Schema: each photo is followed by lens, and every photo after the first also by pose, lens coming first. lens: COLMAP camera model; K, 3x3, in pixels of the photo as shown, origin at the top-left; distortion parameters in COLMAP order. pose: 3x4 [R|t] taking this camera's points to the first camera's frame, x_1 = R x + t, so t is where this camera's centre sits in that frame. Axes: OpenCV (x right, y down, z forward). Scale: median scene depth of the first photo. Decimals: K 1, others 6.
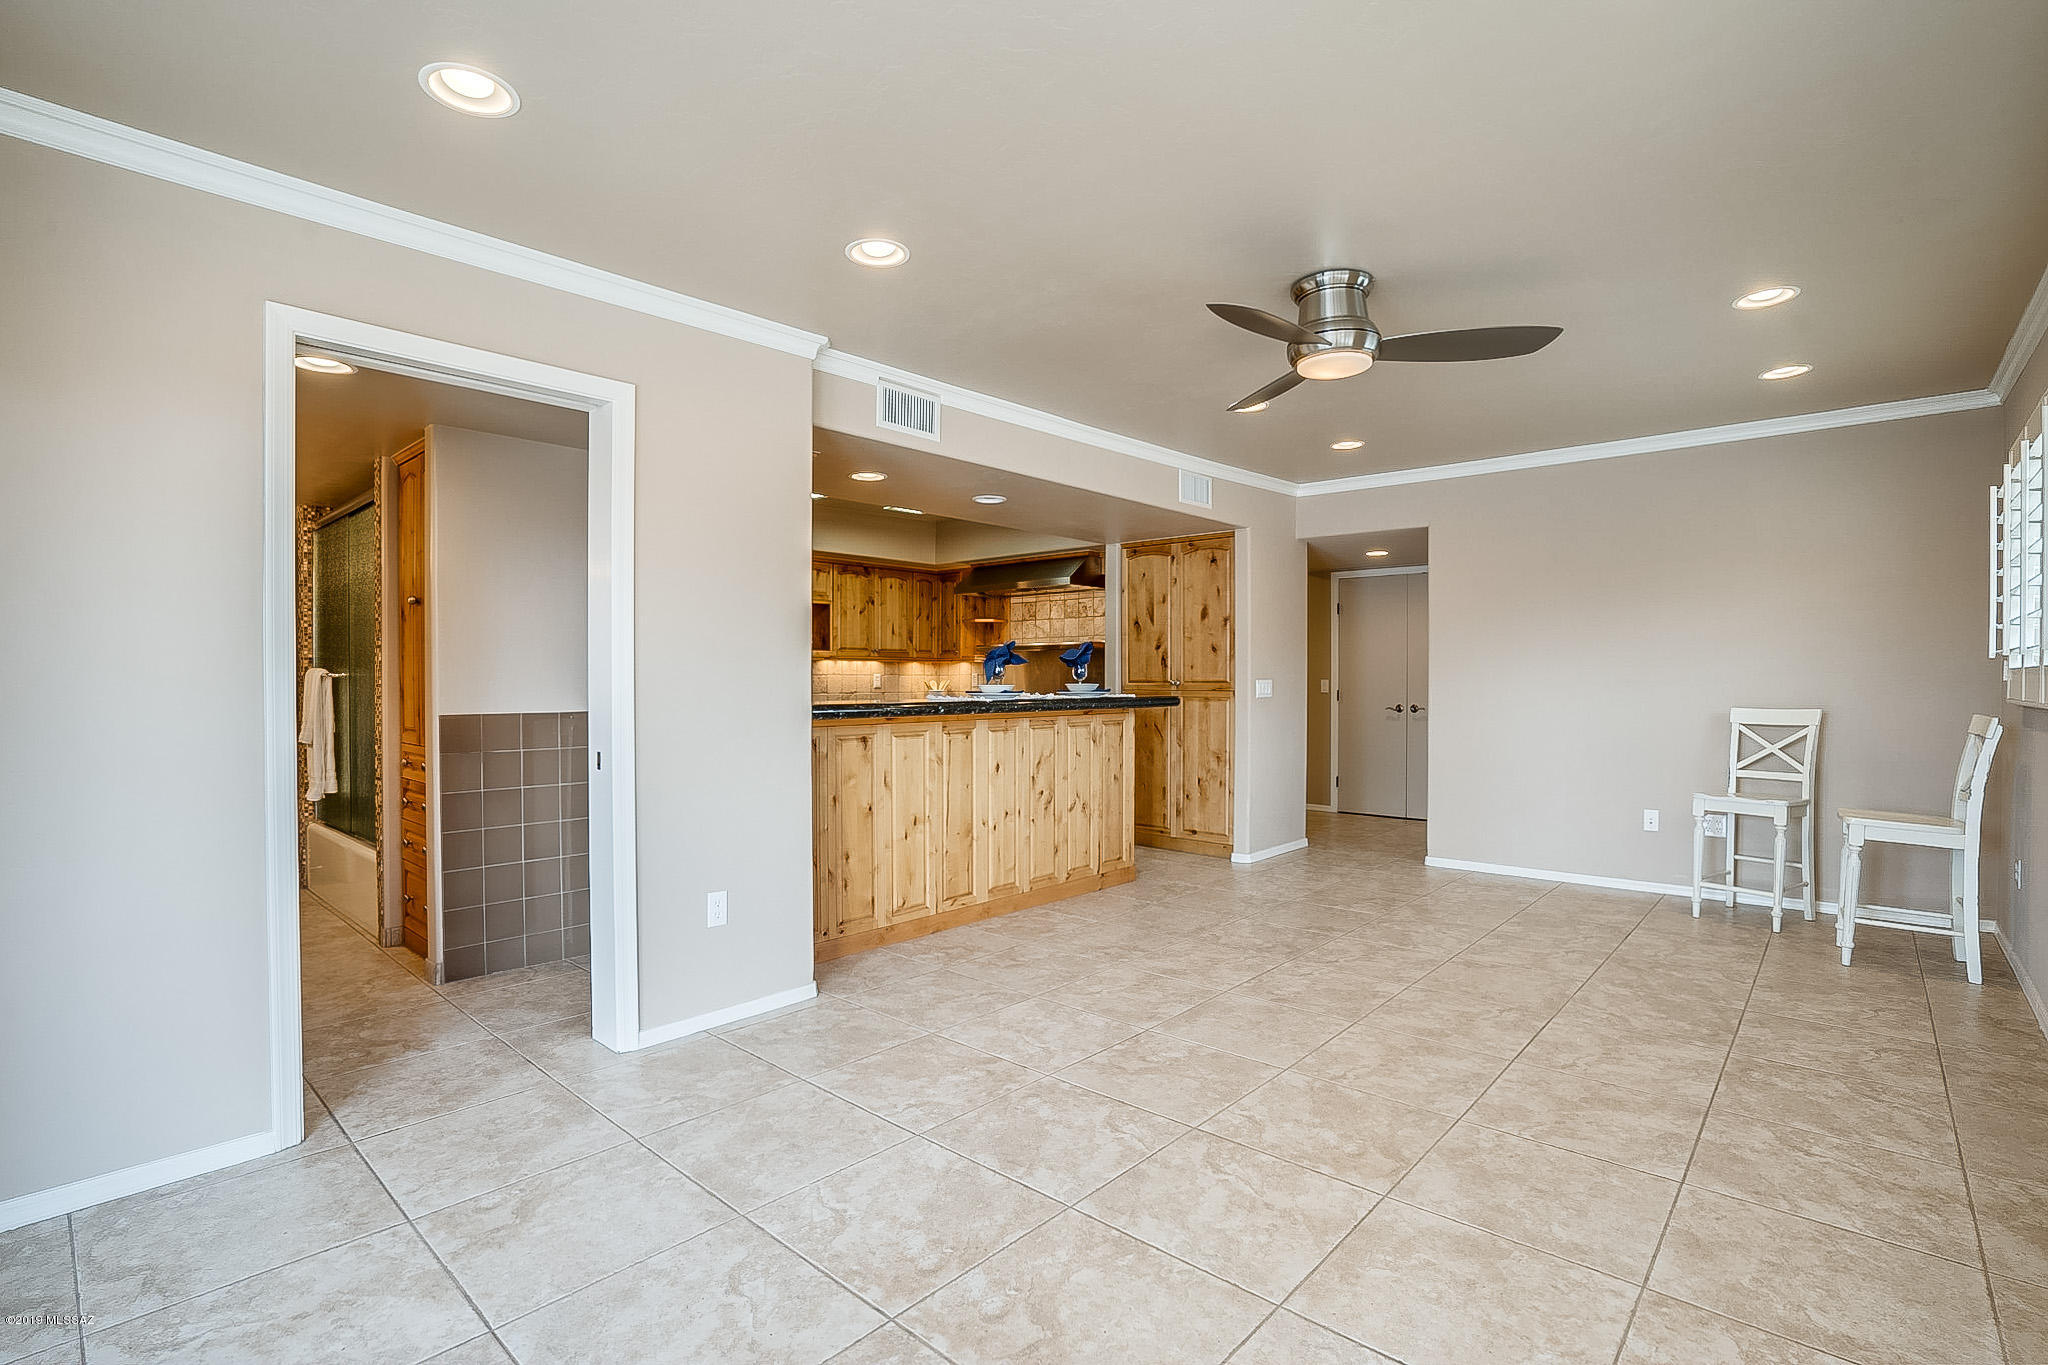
lens RADIAL K [[939.2, 0, 1032.1], [0, 939.2, 682.0], [0, 0, 1]] dist [-0.053293, 0.022214]
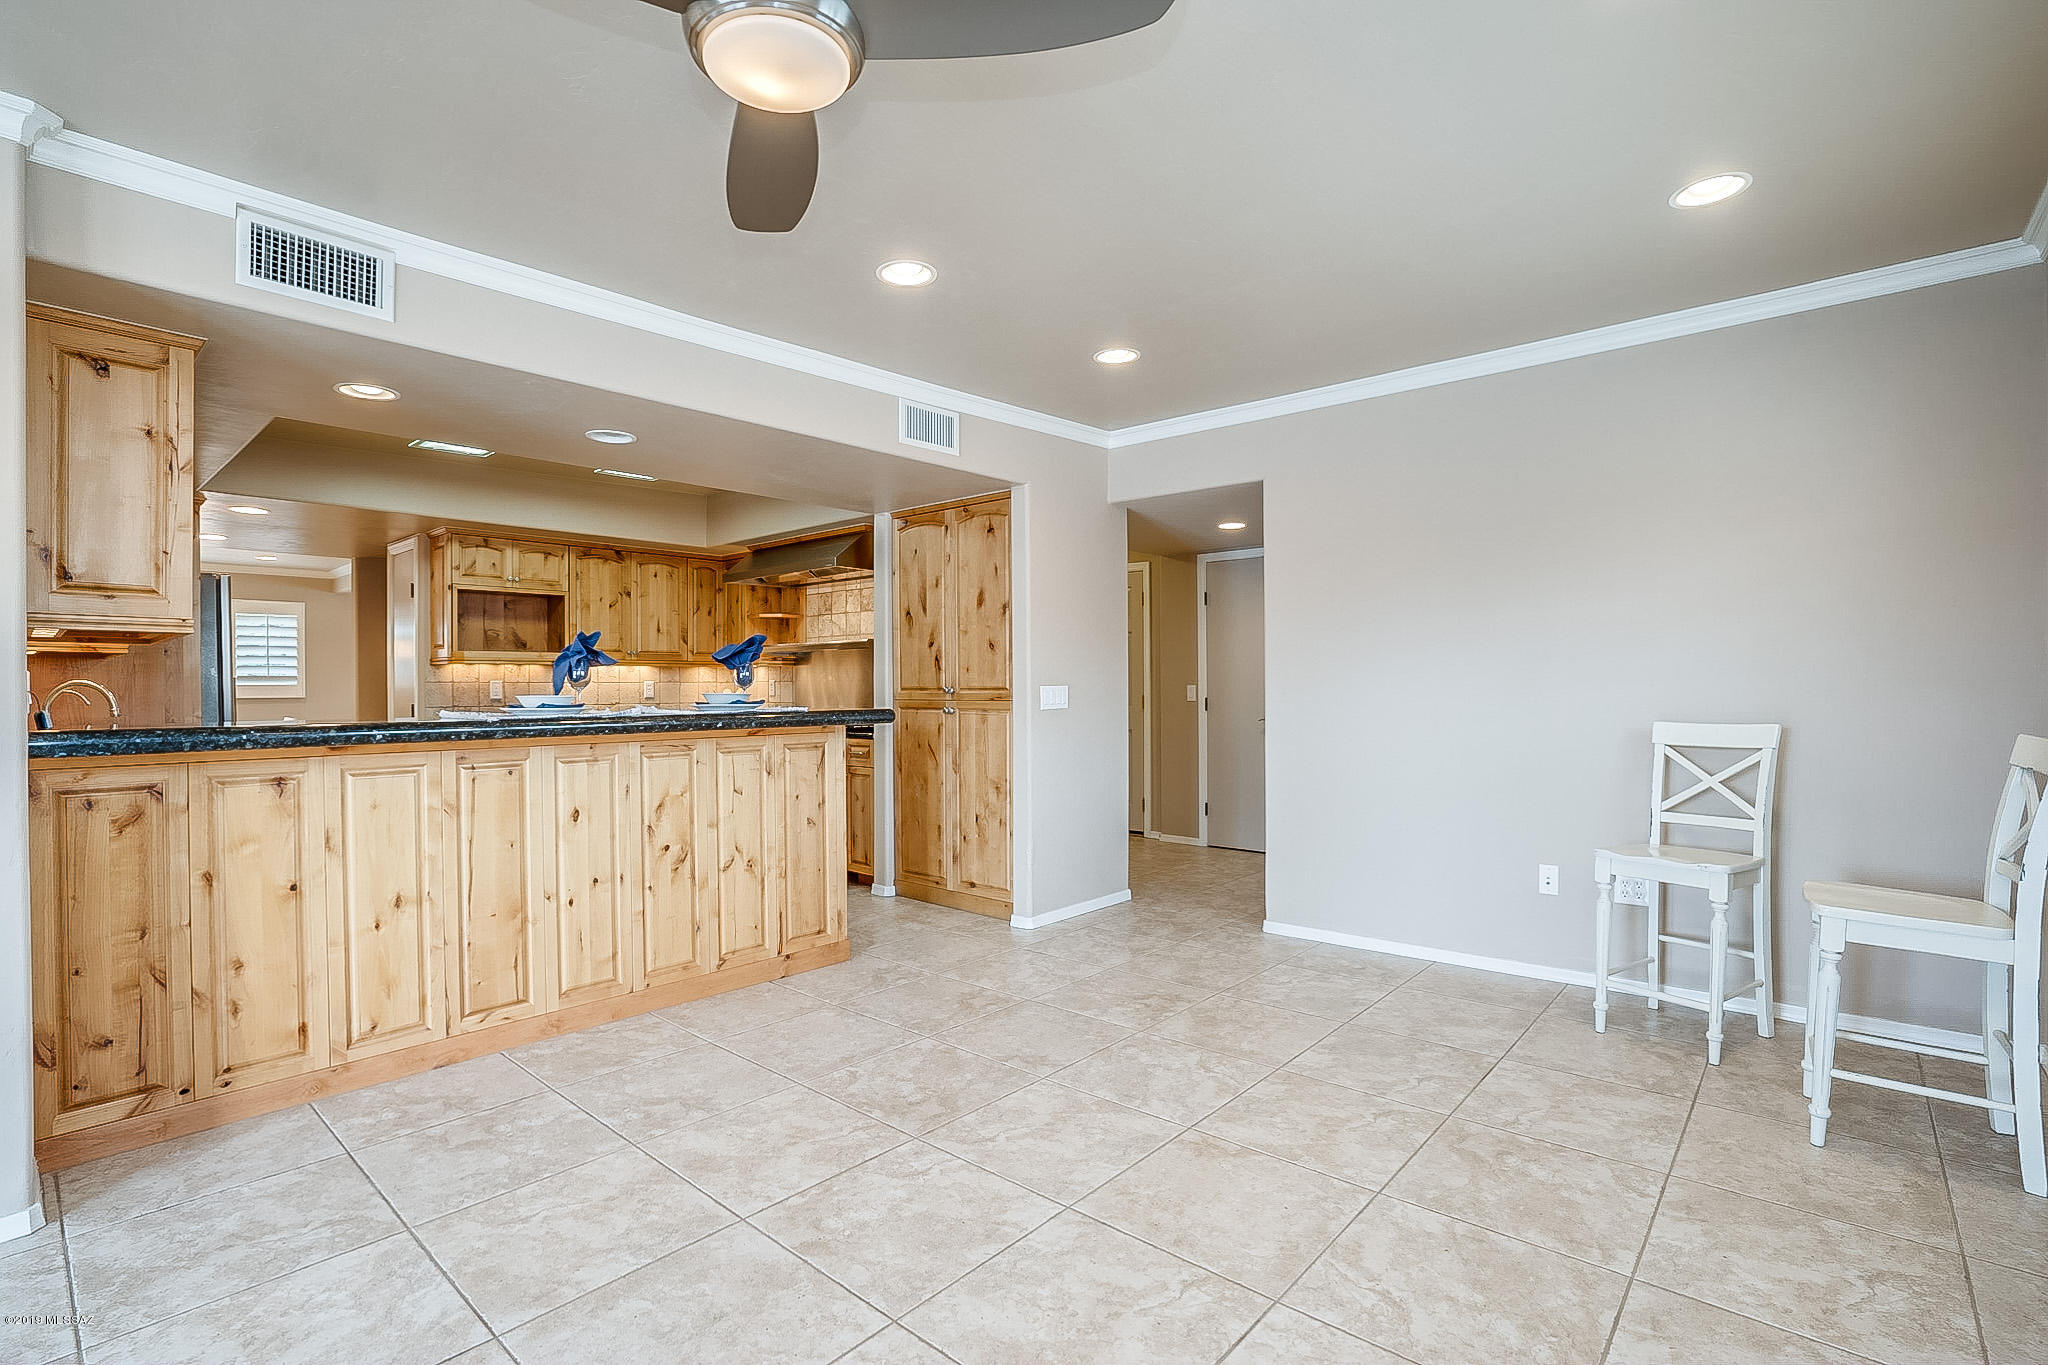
lens RADIAL K [[939.7, 0, 1024.0], [0, 939.7, 682.5], [0, 0, 1]] dist [-0.054752, 0.019310]
pose [[0.999946, -0.006336, 0.008288, 0.252113], [0.006395, 0.999954, -0.007177, 0.000605], [-0.008242, 0.007229, 0.999940, 0.277473]]
